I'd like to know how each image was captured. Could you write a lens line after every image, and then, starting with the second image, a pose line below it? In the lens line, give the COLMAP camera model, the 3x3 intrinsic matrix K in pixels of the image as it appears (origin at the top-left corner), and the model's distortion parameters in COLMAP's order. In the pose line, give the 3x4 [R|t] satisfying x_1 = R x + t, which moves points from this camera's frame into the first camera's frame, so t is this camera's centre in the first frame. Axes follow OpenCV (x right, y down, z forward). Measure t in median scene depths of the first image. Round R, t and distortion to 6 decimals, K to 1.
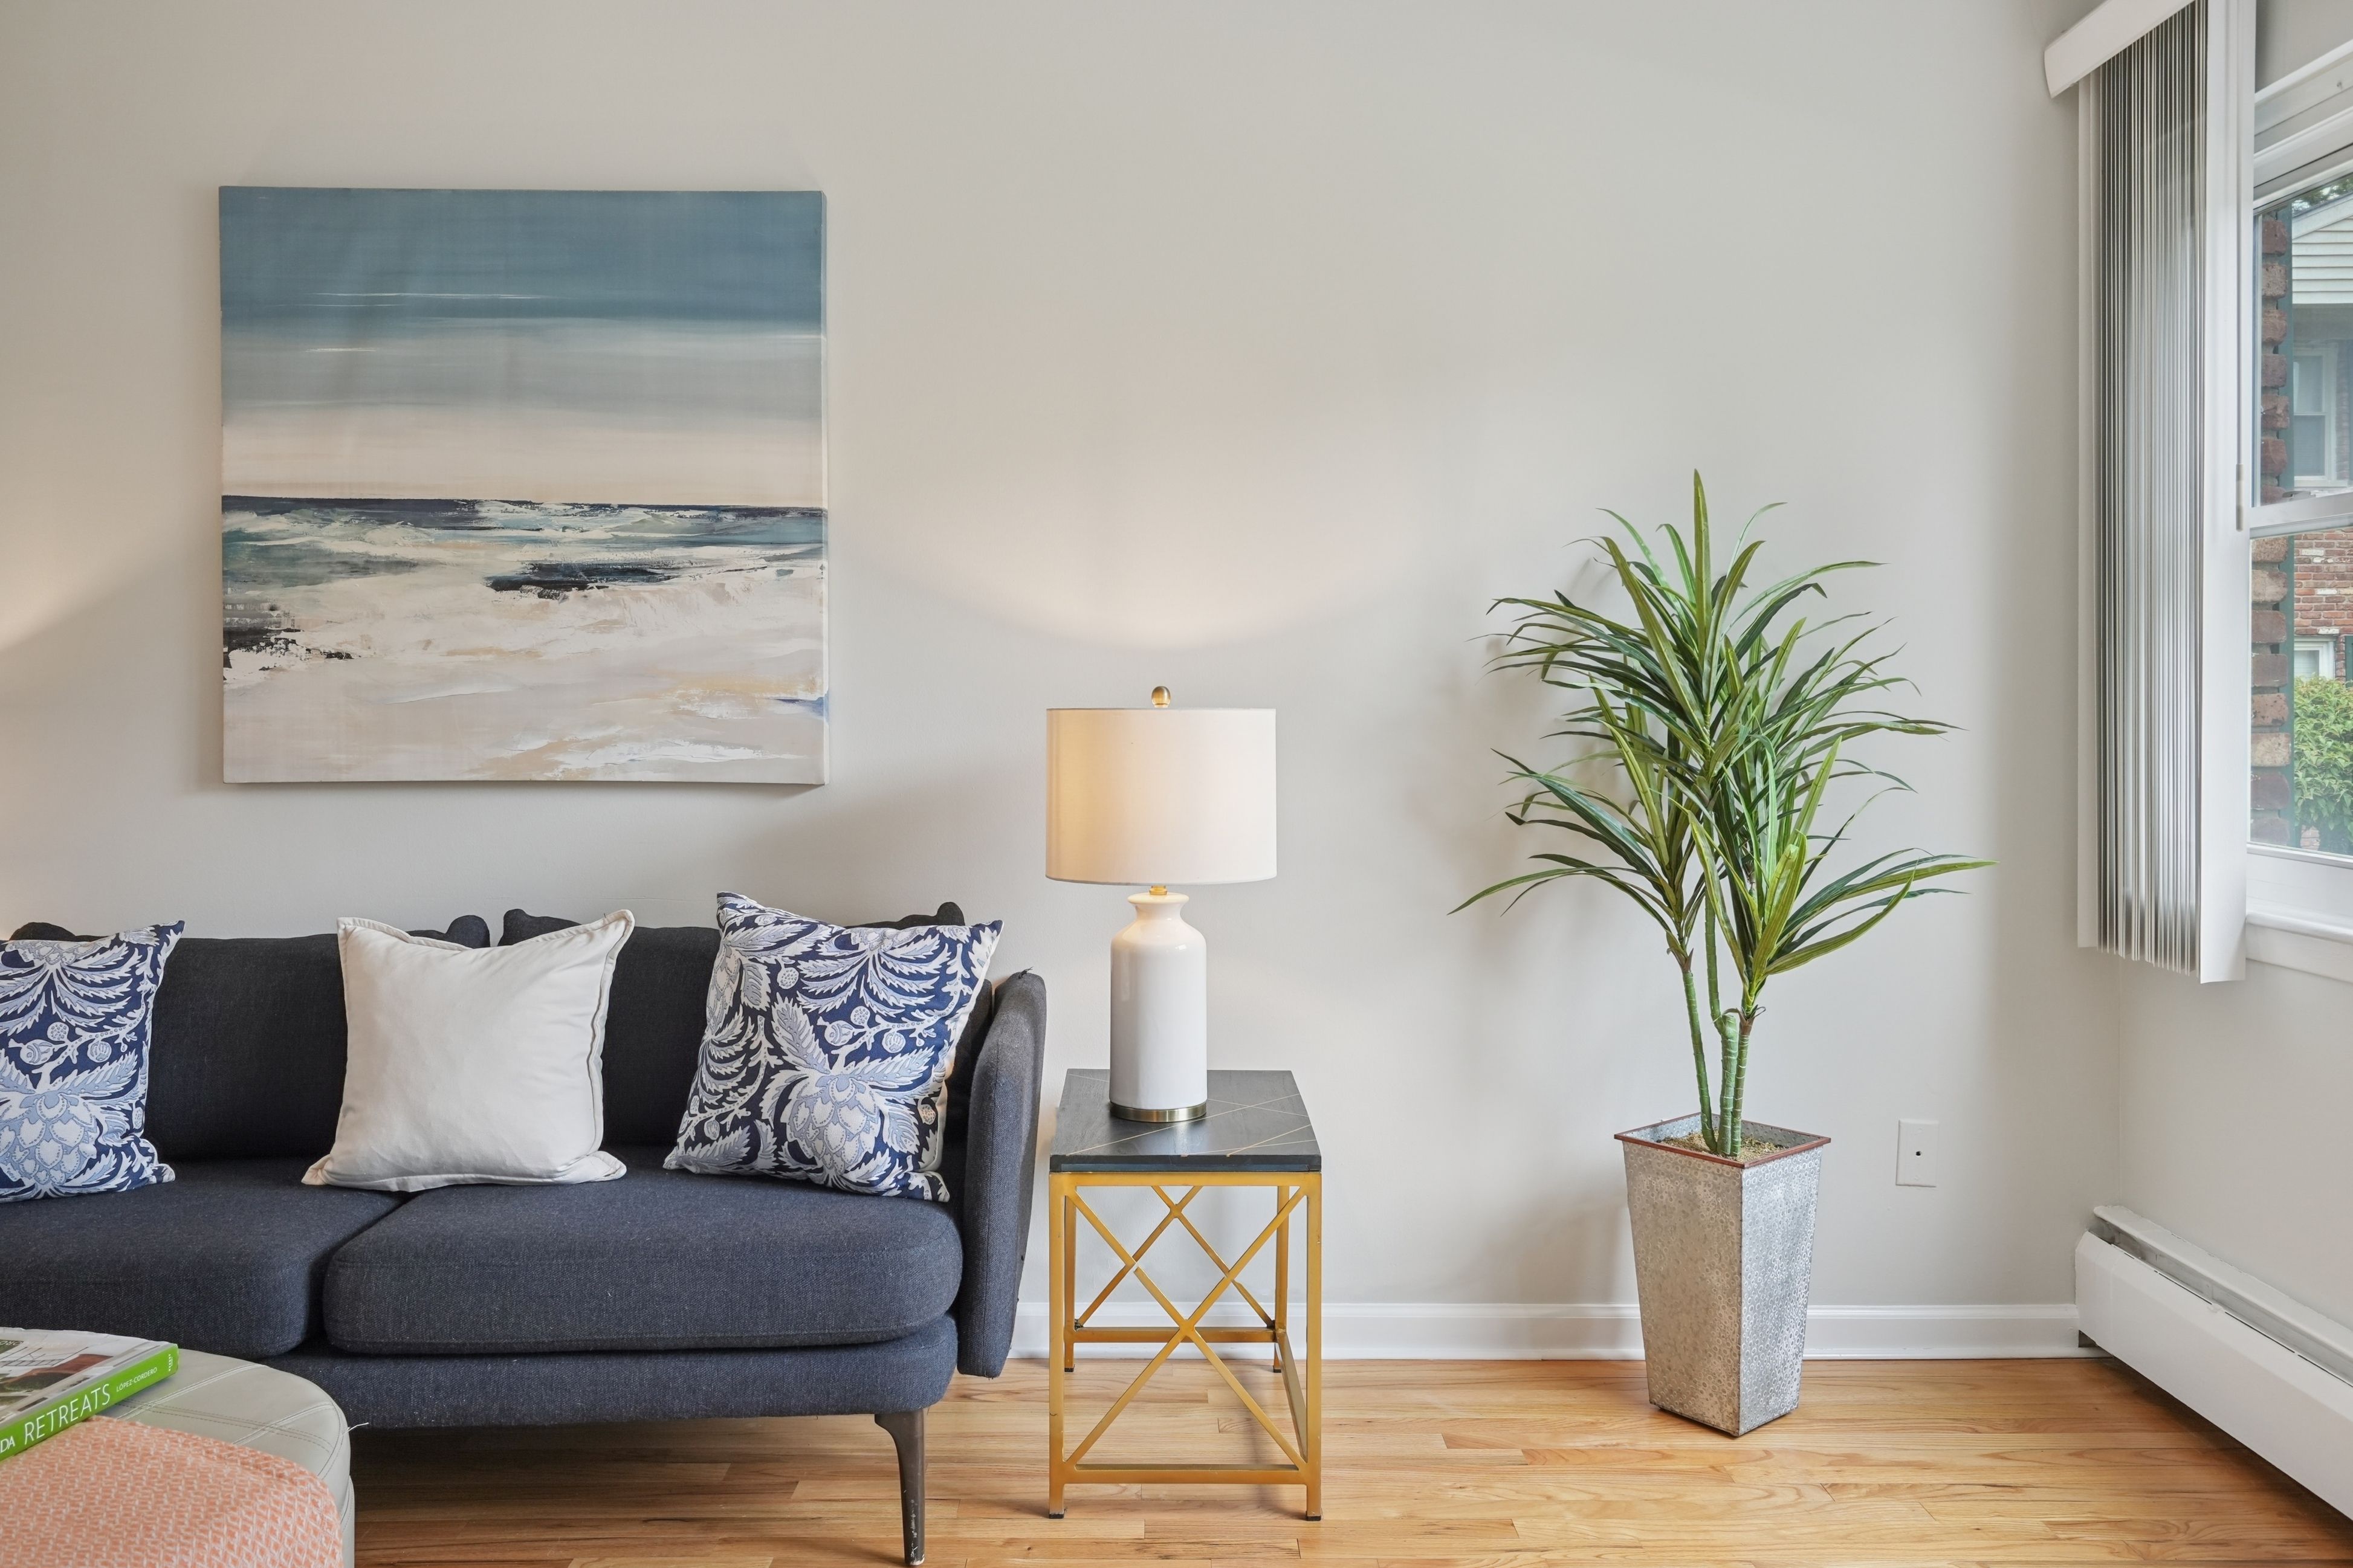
lens RADIAL K [[1776.8, 0, 1185.8], [0, 1776.8, 691.2], [0, 0, 1]] dist [0.005748, 0.001605]
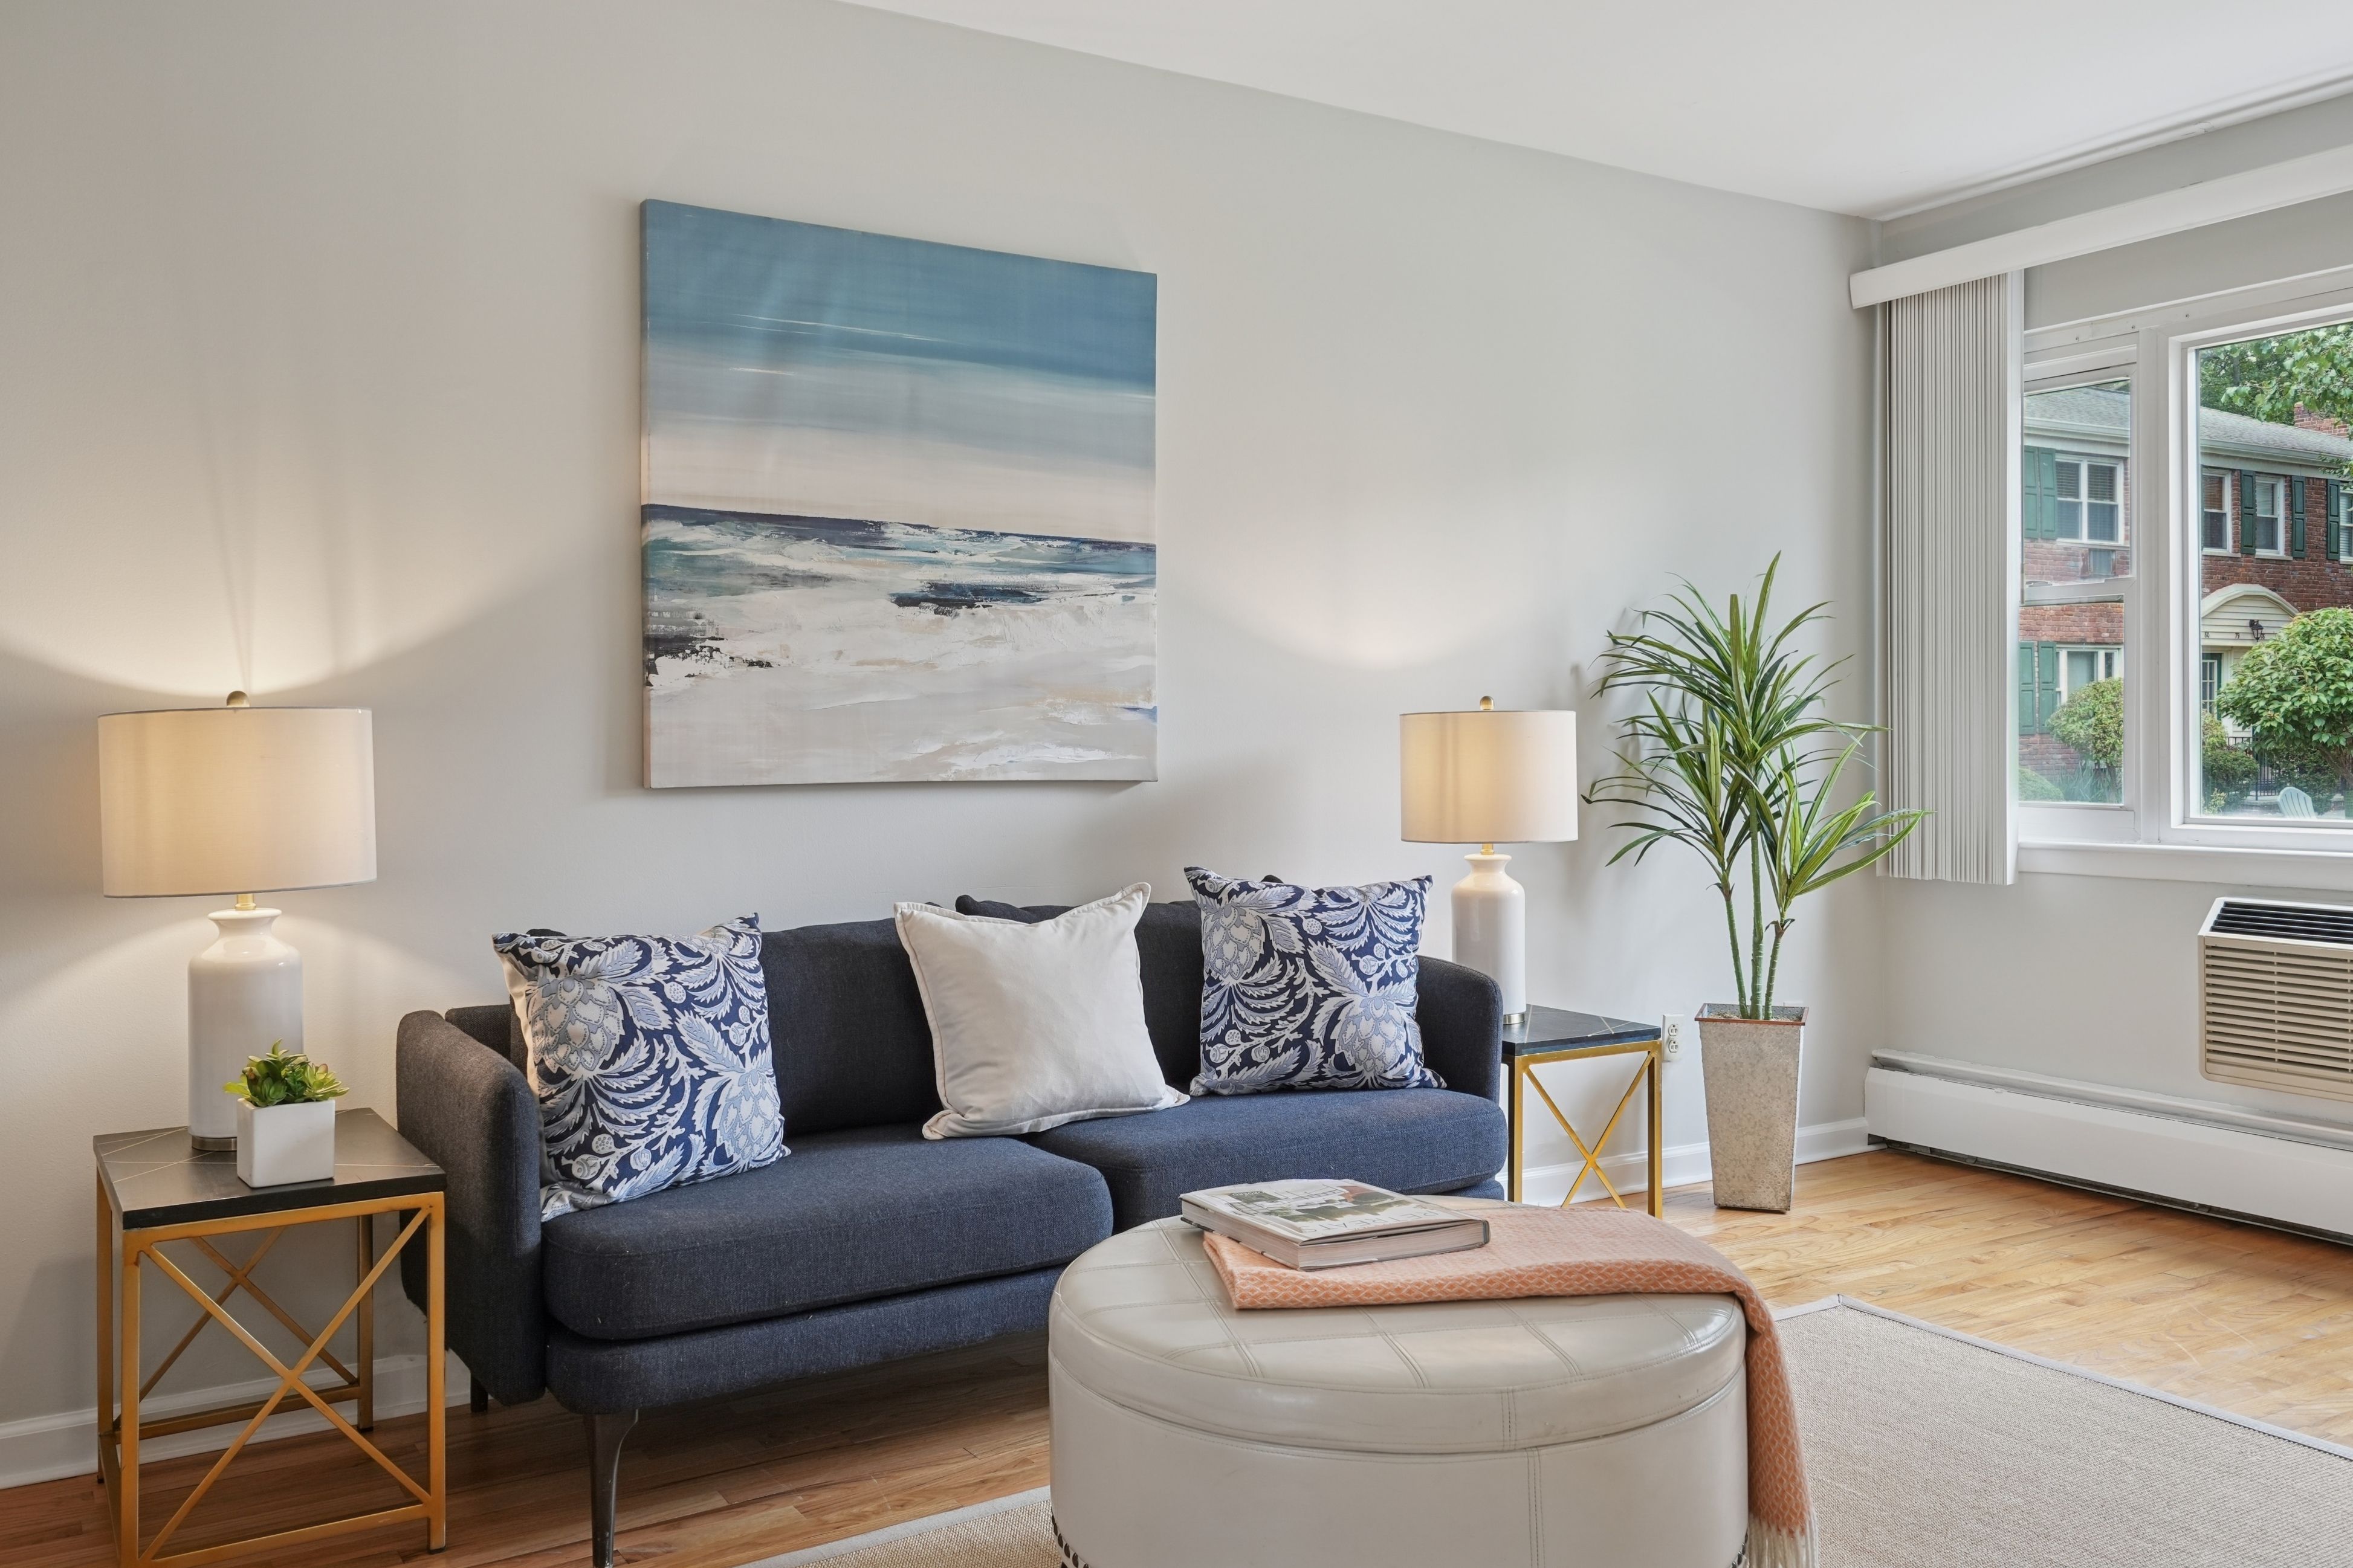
lens RADIAL K [[1923.8, 0, 1199.0], [0, 1923.8, 721.7], [0, 0, 1]] dist [0.005138, -0.002802]
pose [[0.855803, 0.000311, 0.517302, -0.838777], [0.003821, 0.999969, -0.006922, 0.022582], [-0.517288, 0.007901, 0.855775, -0.097052]]
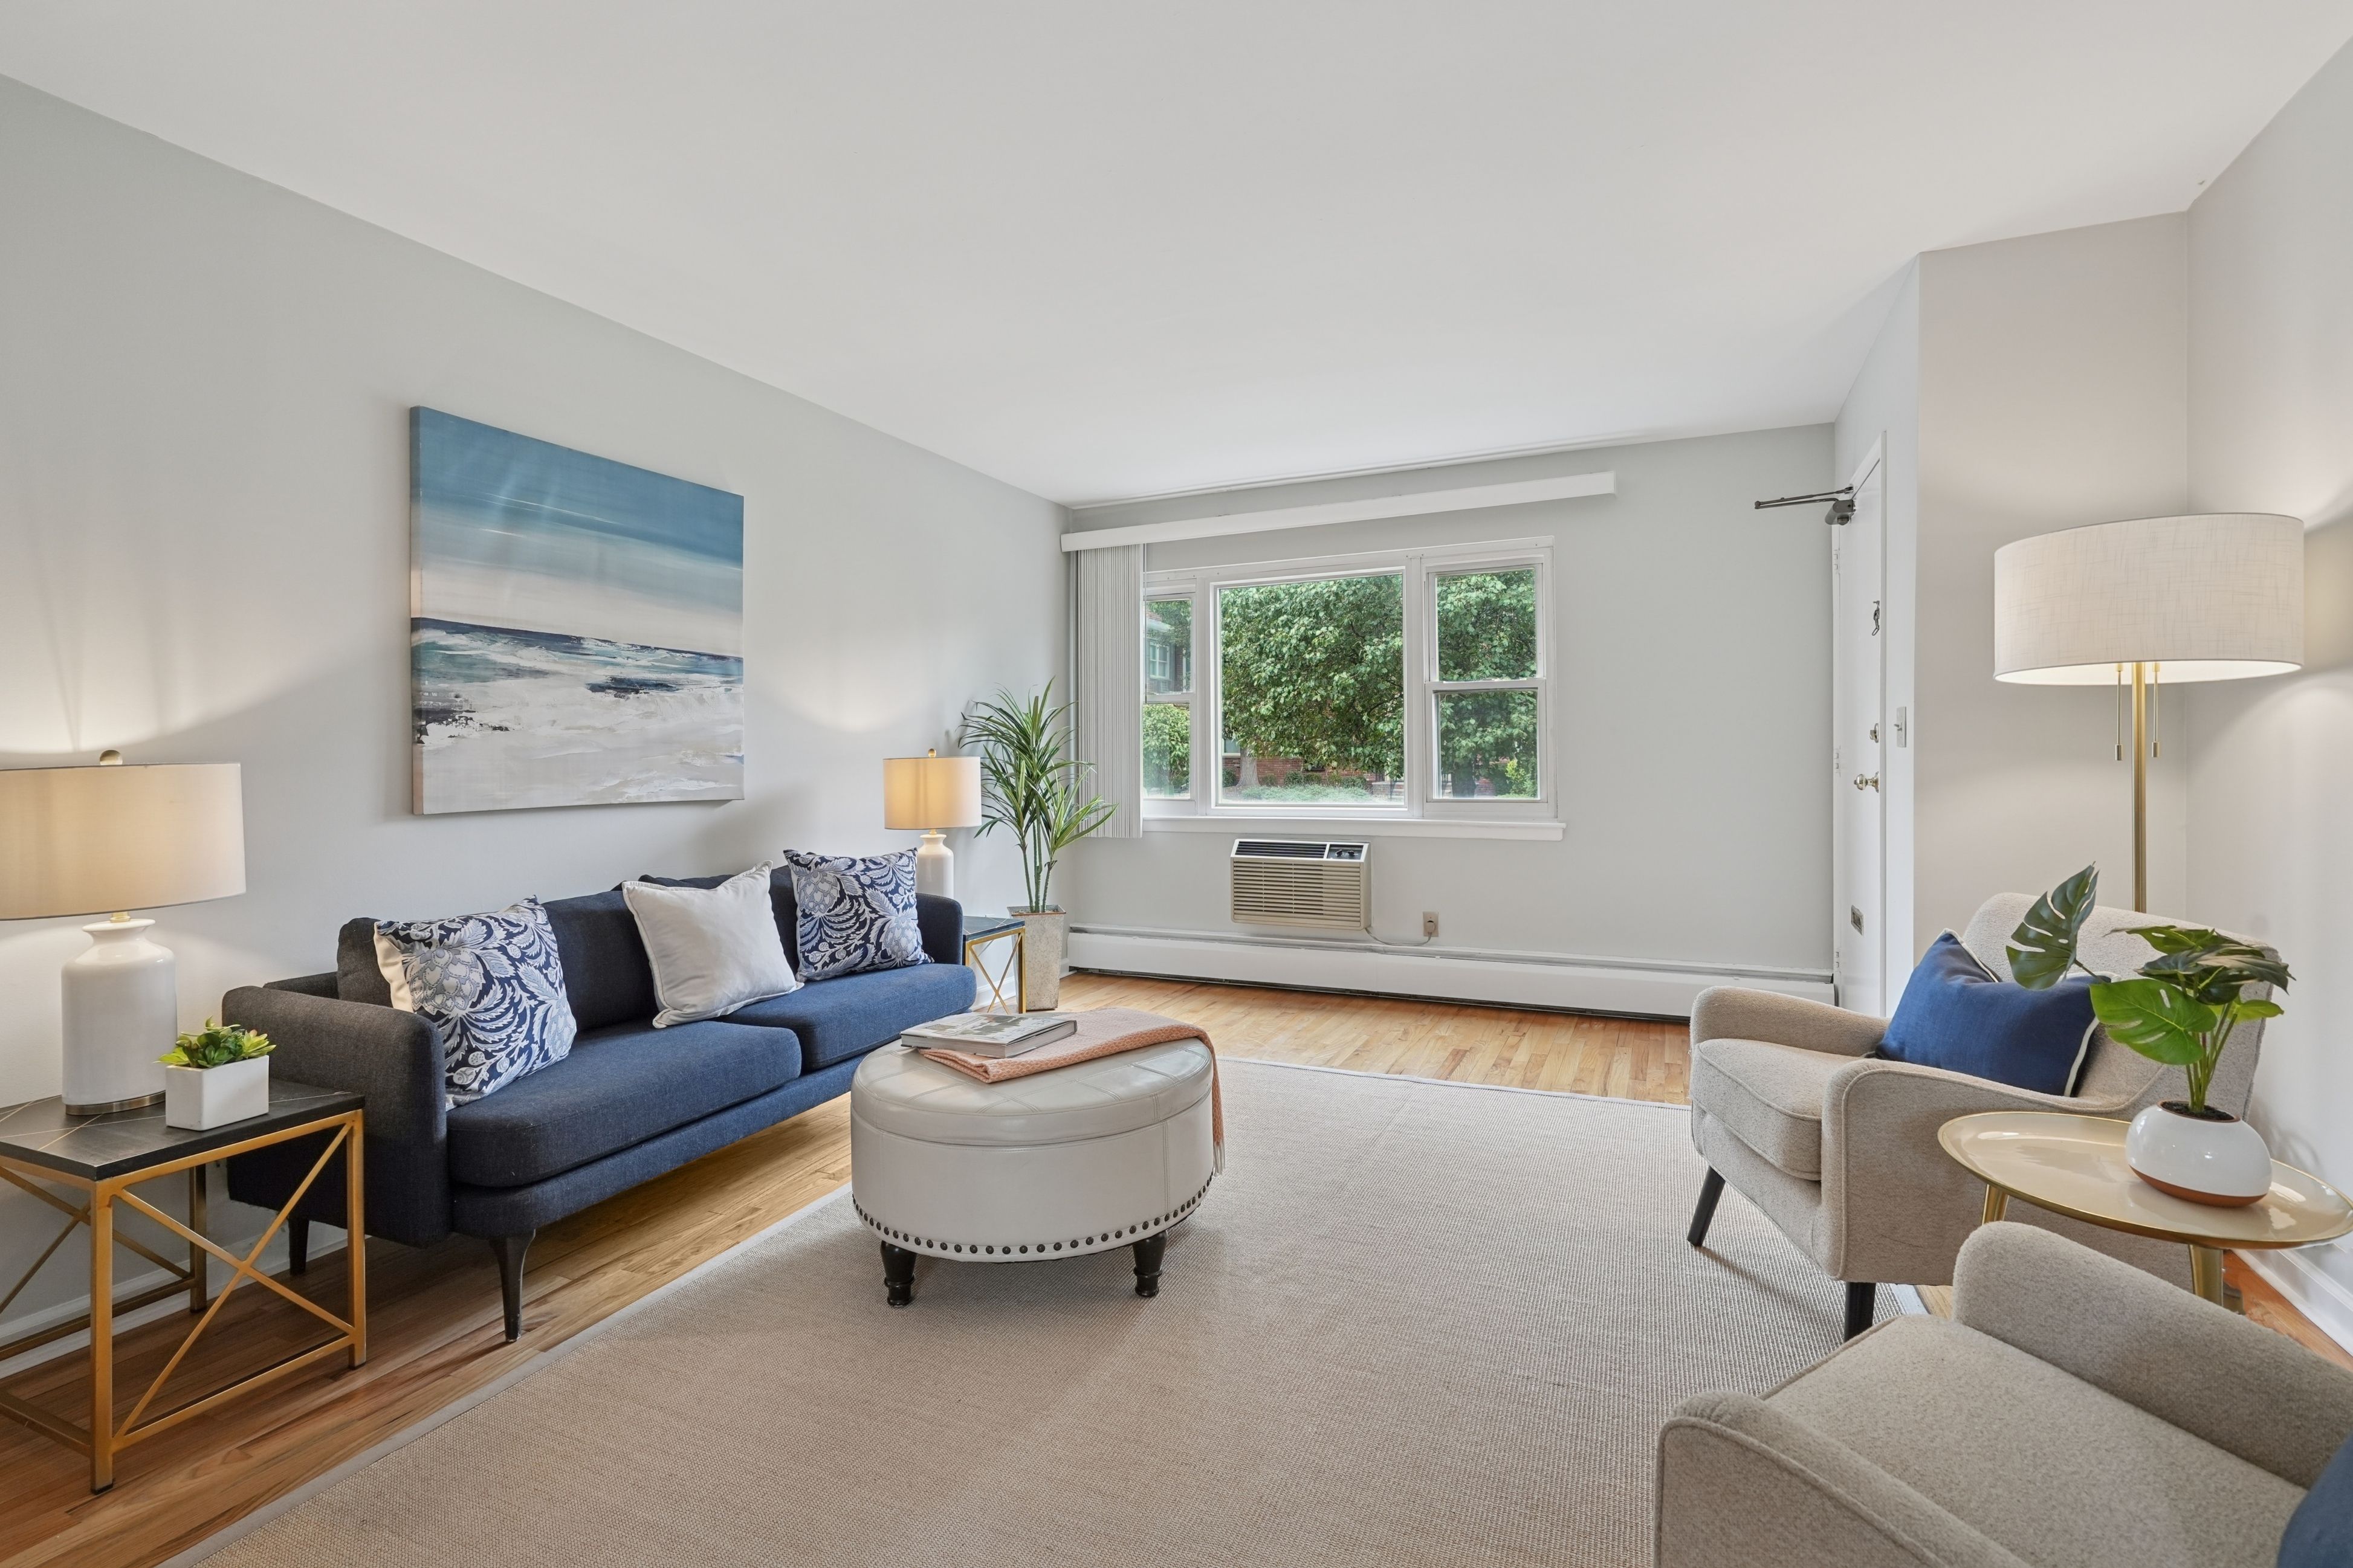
lens RADIAL K [[1070.6, 0, 1191.9], [0, 1070.6, 751.6], [0, 0, 1]] dist [-0.003520, 0.002273]
pose [[0.418838, 0.000208, 0.908061, -1.071436], [0.007654, 0.999964, -0.003760, 0.008179], [-0.908029, 0.008525, 0.418822, 0.060327]]
